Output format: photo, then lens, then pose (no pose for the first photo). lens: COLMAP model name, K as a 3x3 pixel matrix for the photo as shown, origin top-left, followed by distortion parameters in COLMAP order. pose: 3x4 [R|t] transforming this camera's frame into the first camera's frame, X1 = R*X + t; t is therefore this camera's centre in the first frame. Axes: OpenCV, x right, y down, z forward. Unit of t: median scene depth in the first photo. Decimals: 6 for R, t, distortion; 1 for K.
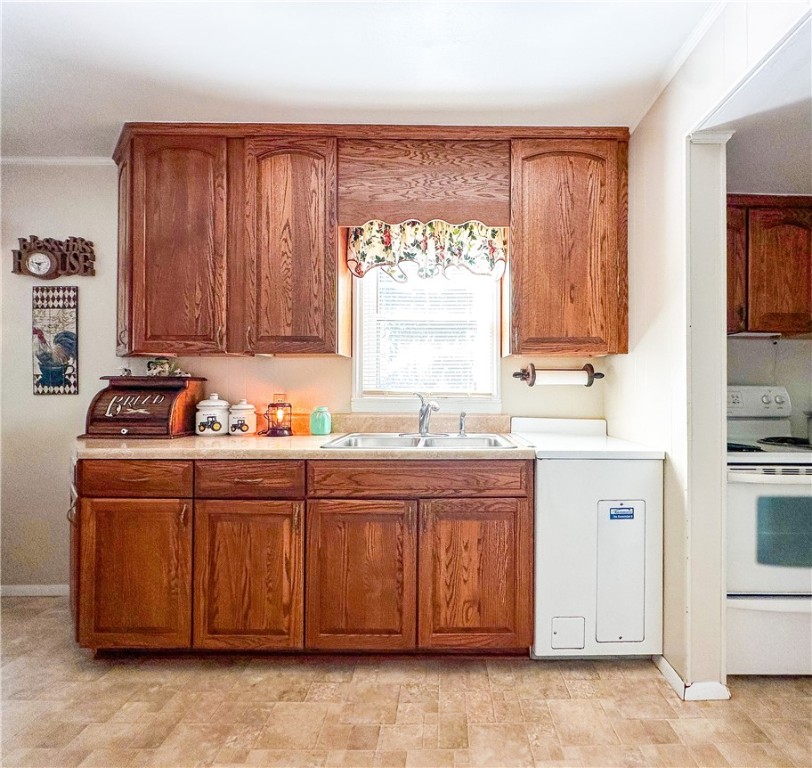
lens RADIAL K [[391.6, 0, 406.1], [0, 391.6, 388.8], [0, 0, 1]] dist [-0.005032, 0.002641]
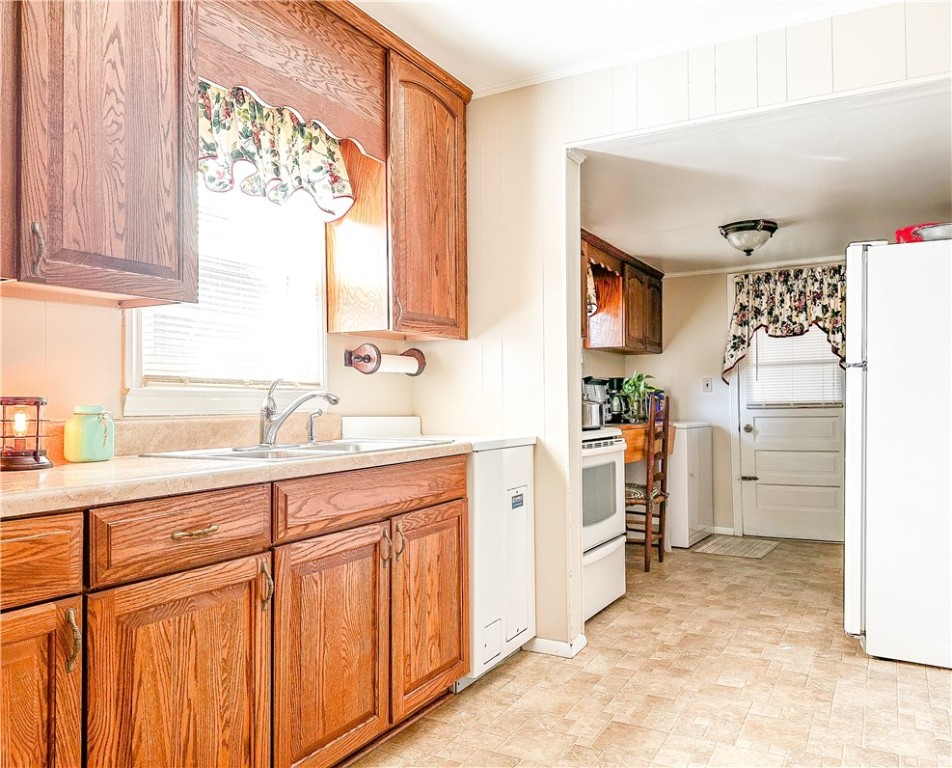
lens RADIAL K [[741.3, 0, 476.5], [0, 741.3, 383.8], [0, 0, 1]] dist [0.051640, -0.027882]
pose [[0.493122, 0.012530, 0.869870, -1.090372], [0.005113, 0.999837, -0.017301, 0.052623], [-0.869945, 0.012979, 0.492978, 0.161997]]
